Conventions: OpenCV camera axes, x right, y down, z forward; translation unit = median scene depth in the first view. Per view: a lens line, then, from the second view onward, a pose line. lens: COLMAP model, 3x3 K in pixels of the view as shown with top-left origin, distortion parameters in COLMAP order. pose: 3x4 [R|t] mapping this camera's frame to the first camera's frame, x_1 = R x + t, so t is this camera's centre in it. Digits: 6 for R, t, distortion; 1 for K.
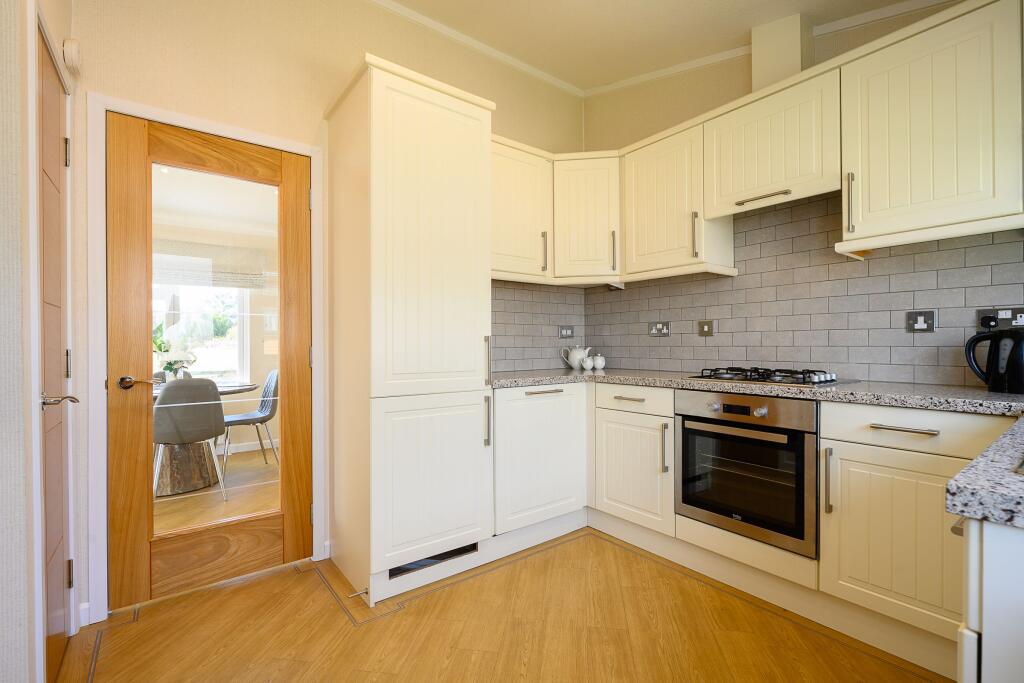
lens RADIAL K [[459.8, 0, 516.5], [0, 459.8, 345.9], [0, 0, 1]] dist [0.000345, 0.000189]
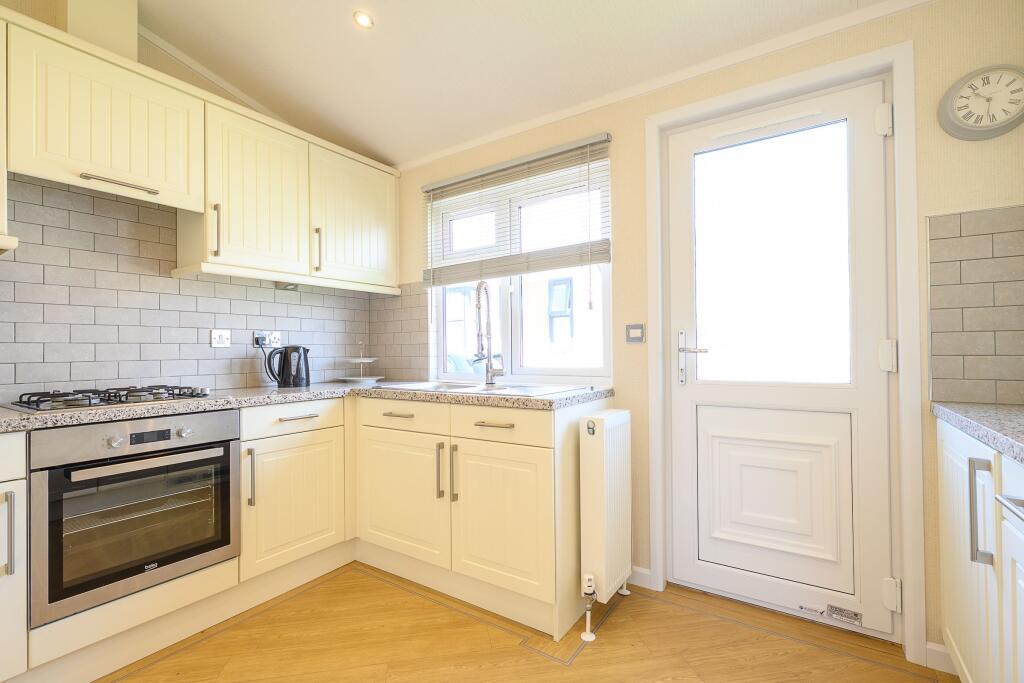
lens RADIAL K [[459.8, 0, 513.0], [0, 459.8, 344.8], [0, 0, 1]] dist [0.000345, 0.000189]
pose [[-0.314585, 0.021200, 0.948993, -0.465952], [0.018968, 0.999691, -0.016044, -0.002011], [-0.949040, 0.012953, -0.314890, 0.569968]]
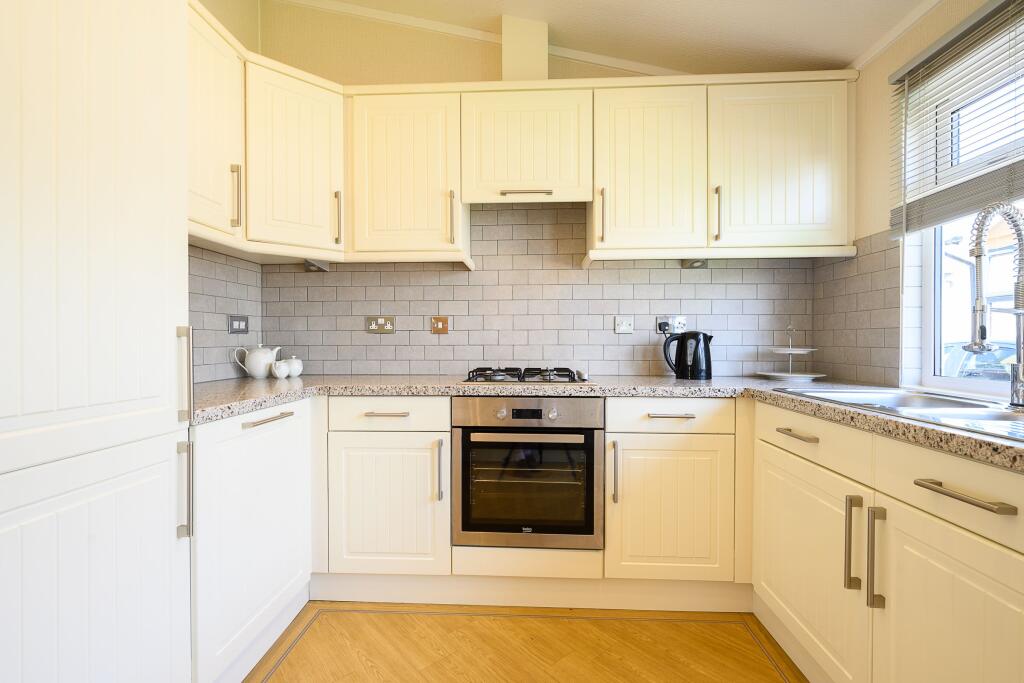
lens RADIAL K [[459.8, 0, 510.4], [0, 459.8, 345.3], [0, 0, 1]] dist [0.000345, 0.000189]
pose [[0.653330, -0.002426, 0.757070, -0.216468], [0.000797, 0.999997, 0.002516, -0.001356], [-0.757073, -0.001040, 0.653329, 0.377141]]
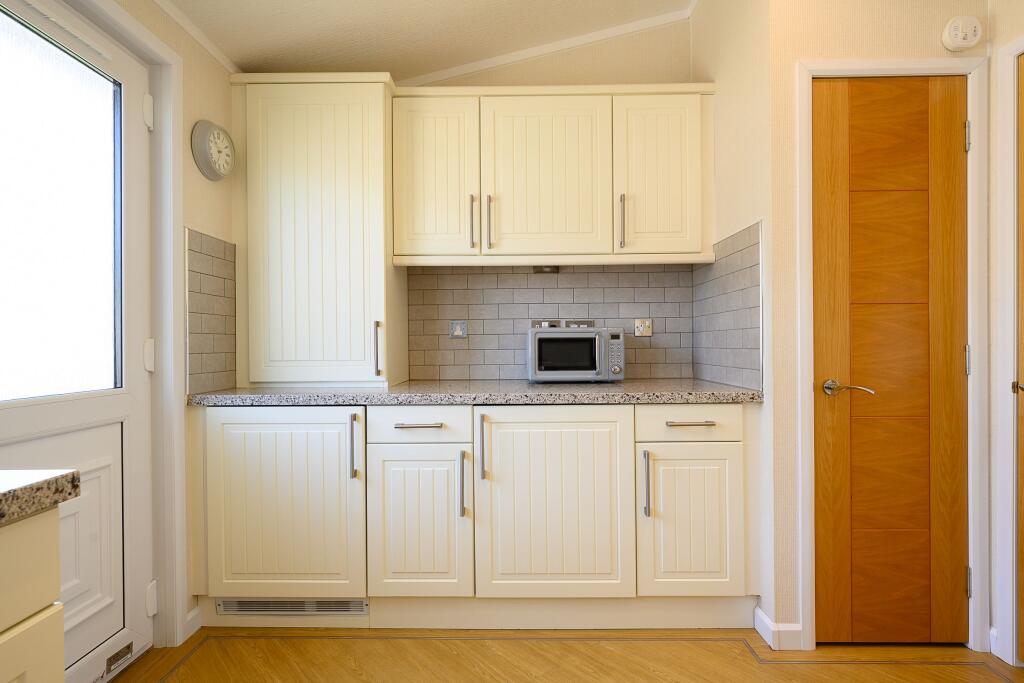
lens RADIAL K [[472.8, 0, 507.3], [0, 472.8, 329.2], [0, 0, 1]] dist [0.000289, -0.000183]
pose [[0.629061, 0.032255, 0.776686, -0.264133], [0.005502, 0.998929, -0.045941, -0.001320], [-0.777336, 0.033173, 0.628210, 0.438129]]
